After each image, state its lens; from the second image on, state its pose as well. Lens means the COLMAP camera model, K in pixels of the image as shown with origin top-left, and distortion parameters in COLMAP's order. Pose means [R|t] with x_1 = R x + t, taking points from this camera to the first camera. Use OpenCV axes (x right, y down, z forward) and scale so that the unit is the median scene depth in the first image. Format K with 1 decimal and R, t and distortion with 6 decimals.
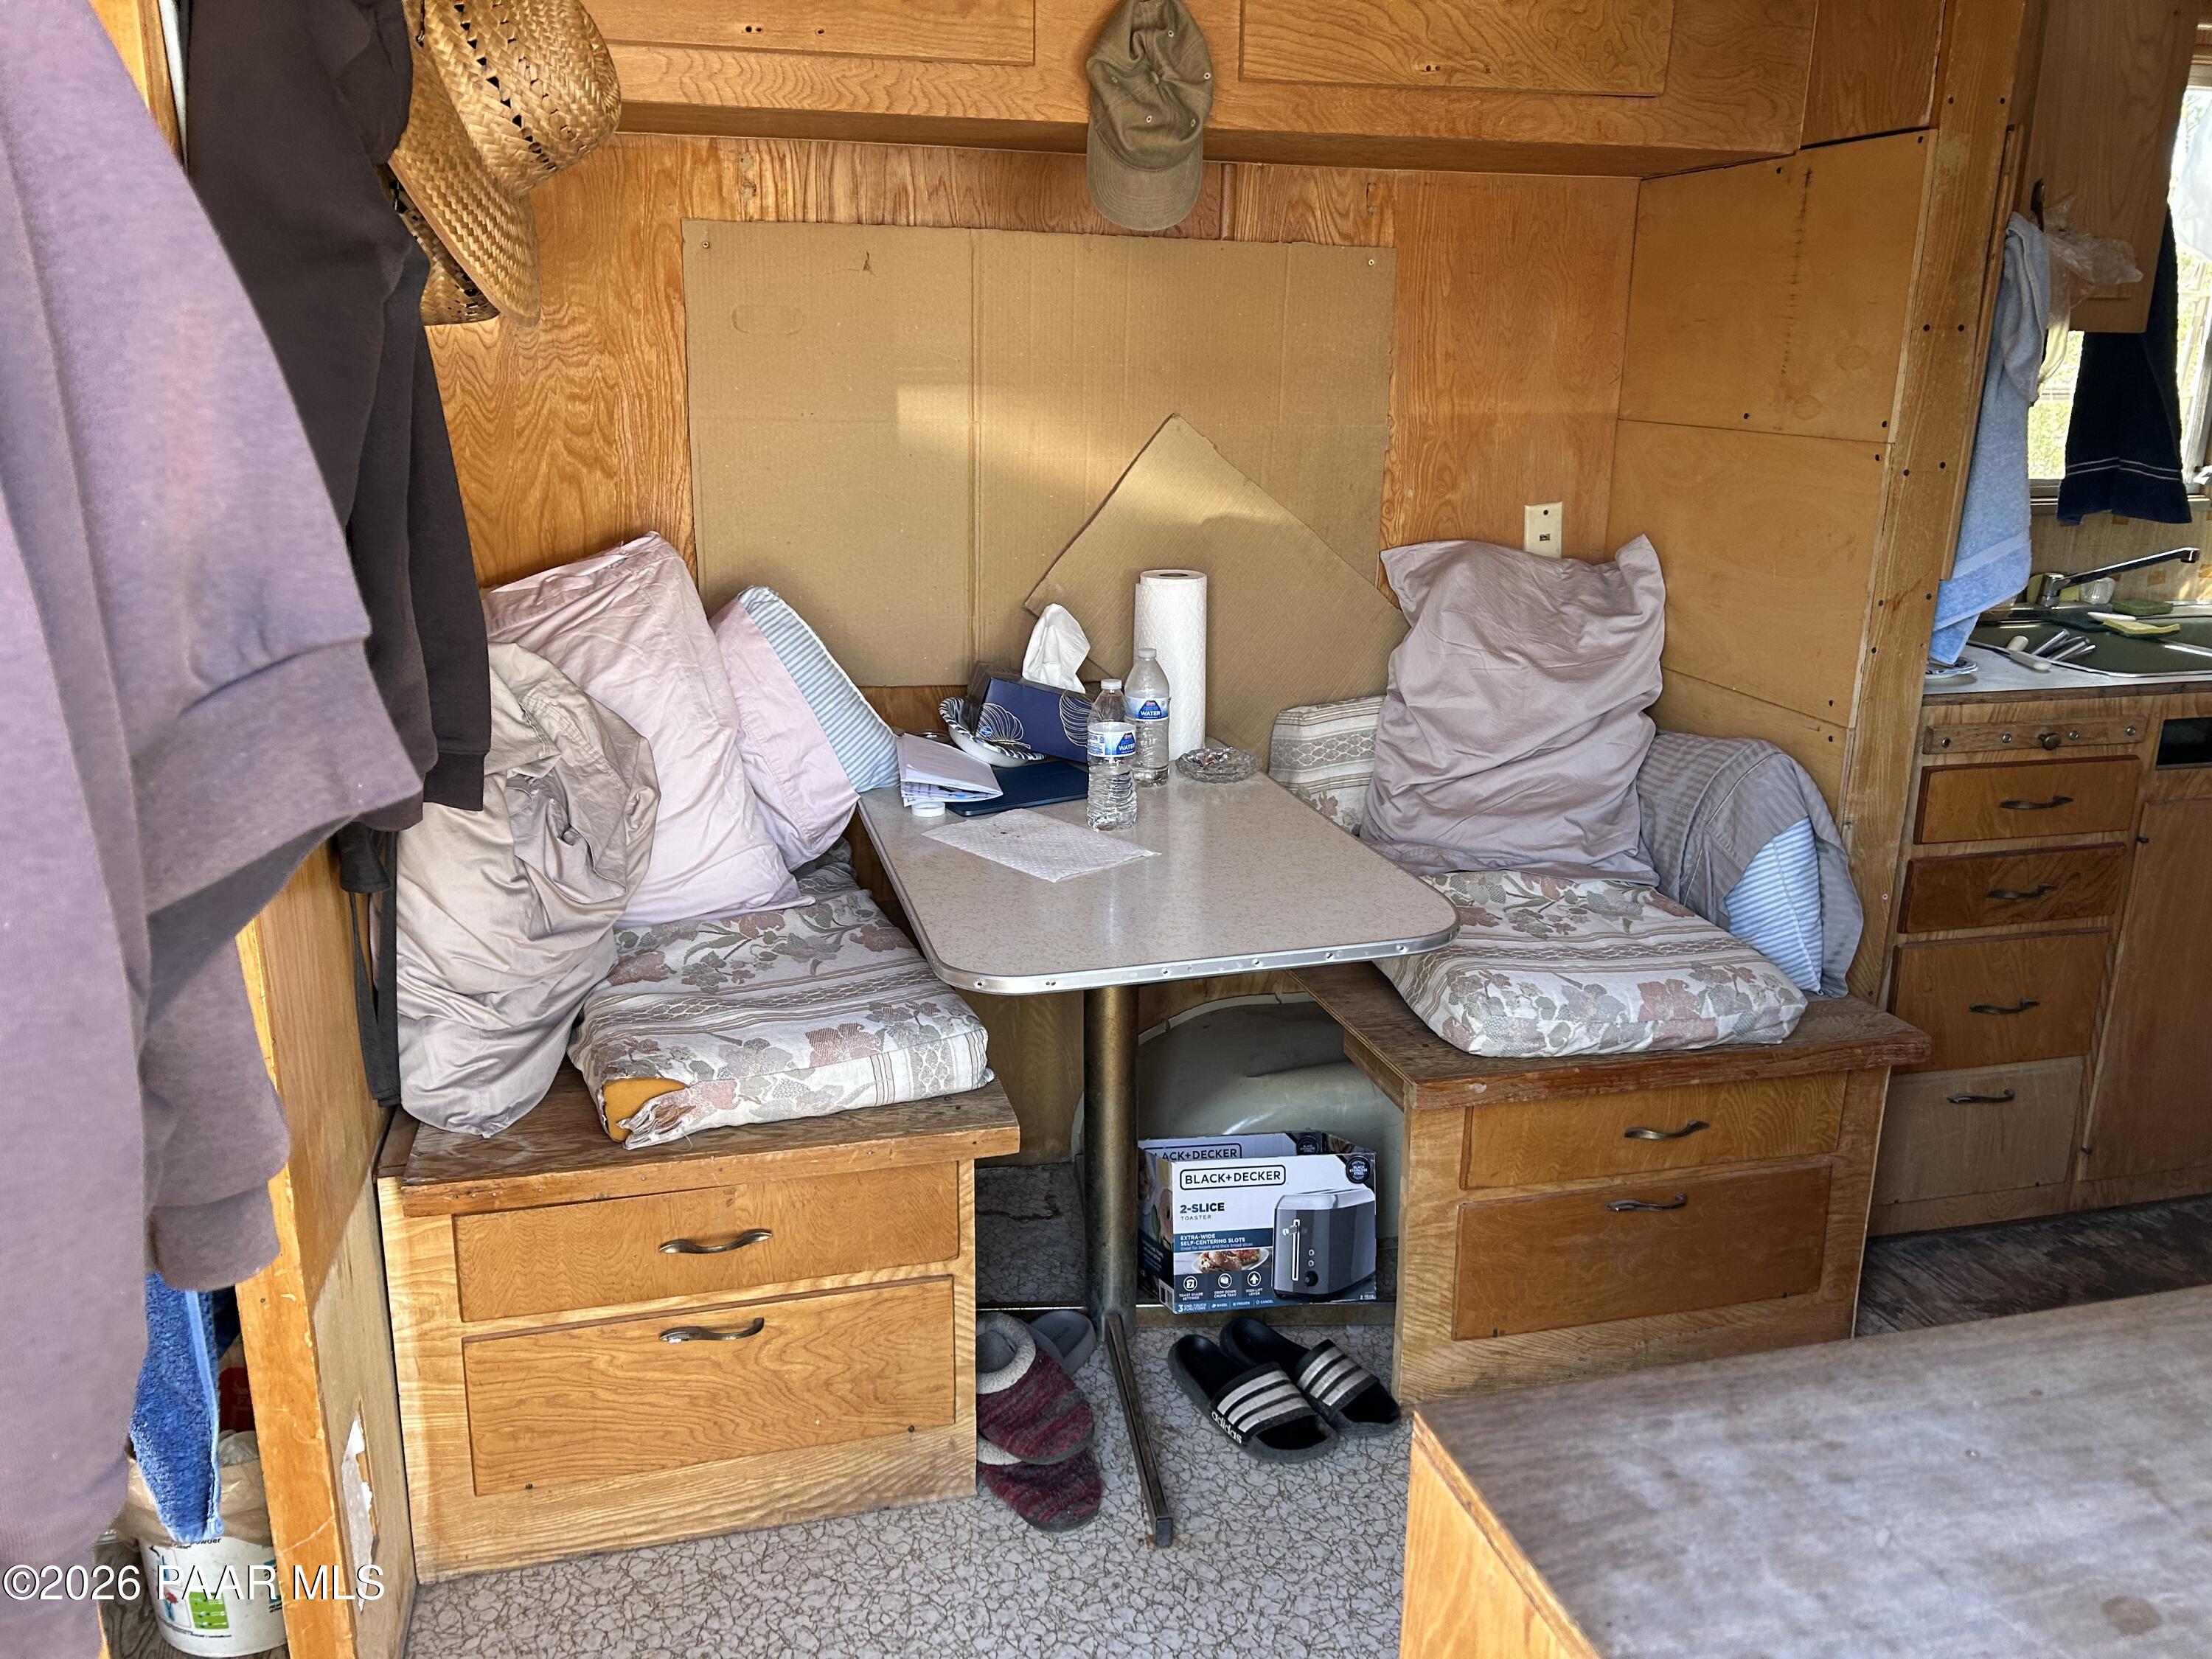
lens RADIAL K [[1660.5, 0, 1047.7], [0, 1660.5, 813.3], [0, 0, 1]] dist [0.042708, -0.054954]
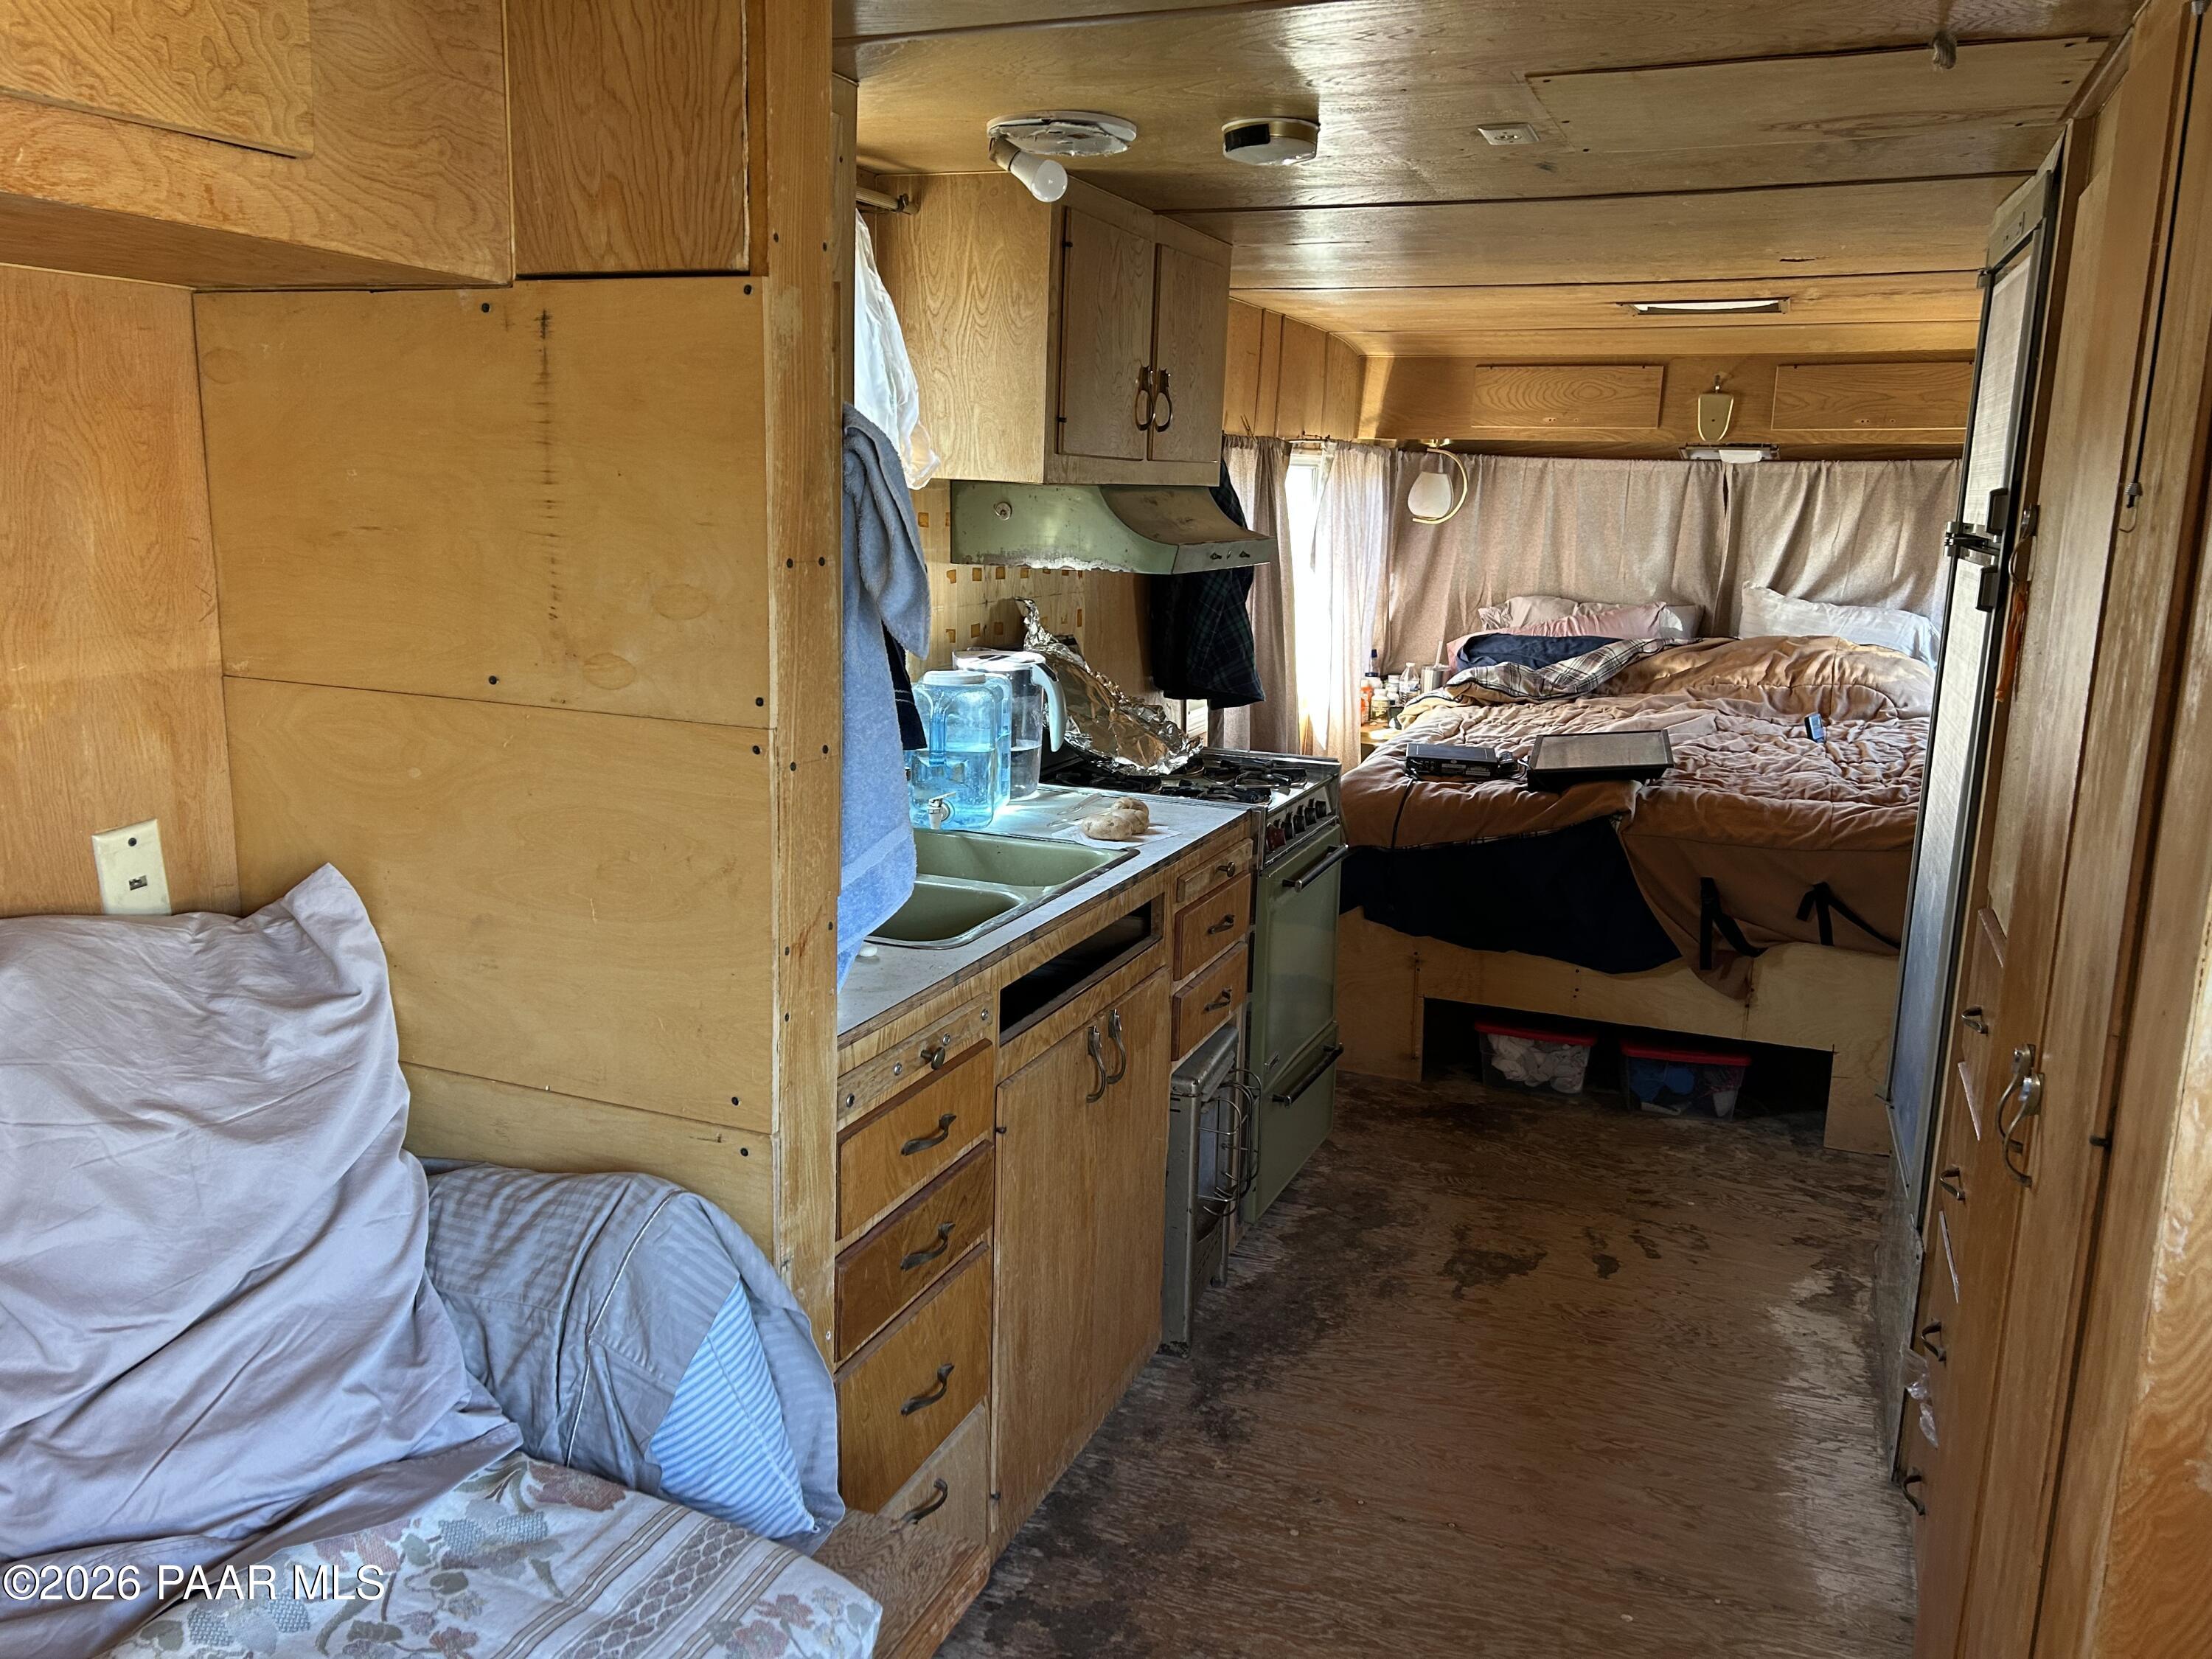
lens RADIAL K [[1660.5, 0, 1096.3], [0, 1660.5, 814.5], [0, 0, 1]] dist [0.042708, -0.054954]
pose [[0.572638, -0.149410, 0.806078, 0.026948], [0.200850, 0.978855, 0.038751, -0.163760], [-0.794824, 0.139710, 0.590539, 0.441170]]
